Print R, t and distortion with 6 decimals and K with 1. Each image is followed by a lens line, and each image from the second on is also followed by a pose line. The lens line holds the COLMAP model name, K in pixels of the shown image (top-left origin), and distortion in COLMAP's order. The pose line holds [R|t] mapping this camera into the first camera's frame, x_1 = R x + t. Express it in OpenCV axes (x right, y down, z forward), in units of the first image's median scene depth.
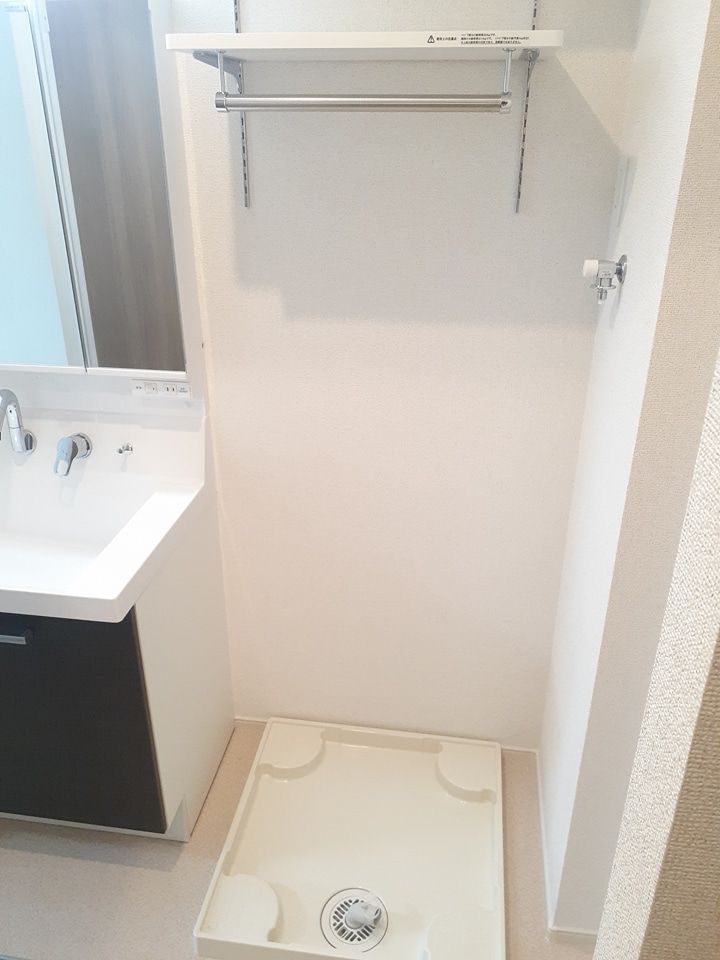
lens RADIAL K [[764.8, 0, 362.3], [0, 764.8, 478.3], [0, 0, 1]] dist [0.015261, -0.021237]
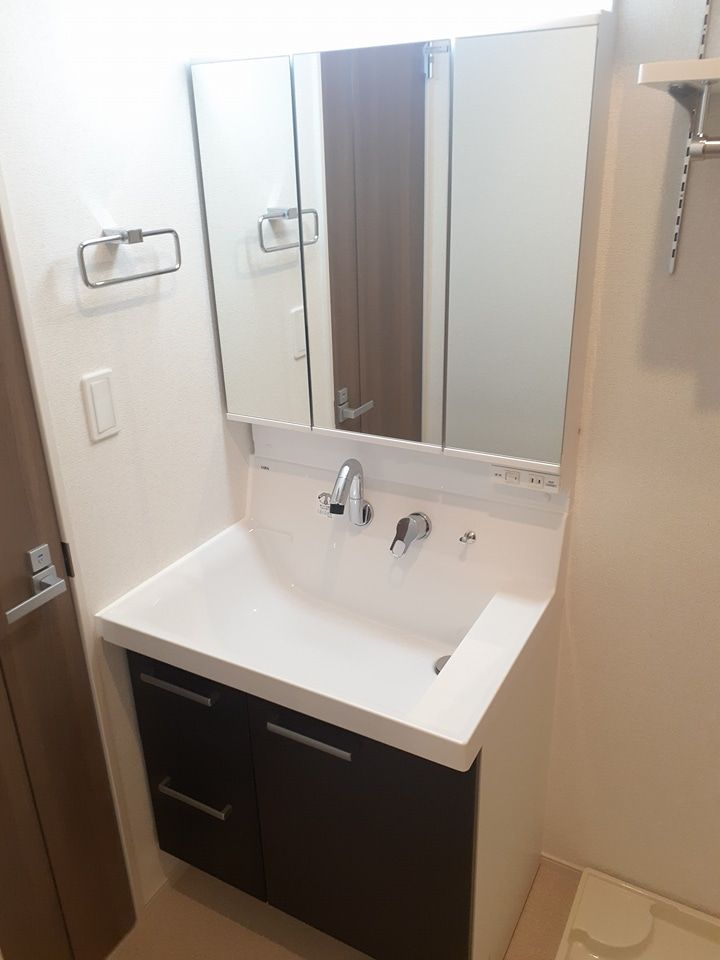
lens RADIAL K [[764.8, 0, 360.6], [0, 764.8, 482.1], [0, 0, 1]] dist [0.015261, -0.021237]
pose [[0.933483, 0.112470, -0.340529, -0.134230], [-0.124462, 0.992133, -0.013502, -0.074492], [0.336331, 0.054987, 0.940137, 0.129377]]
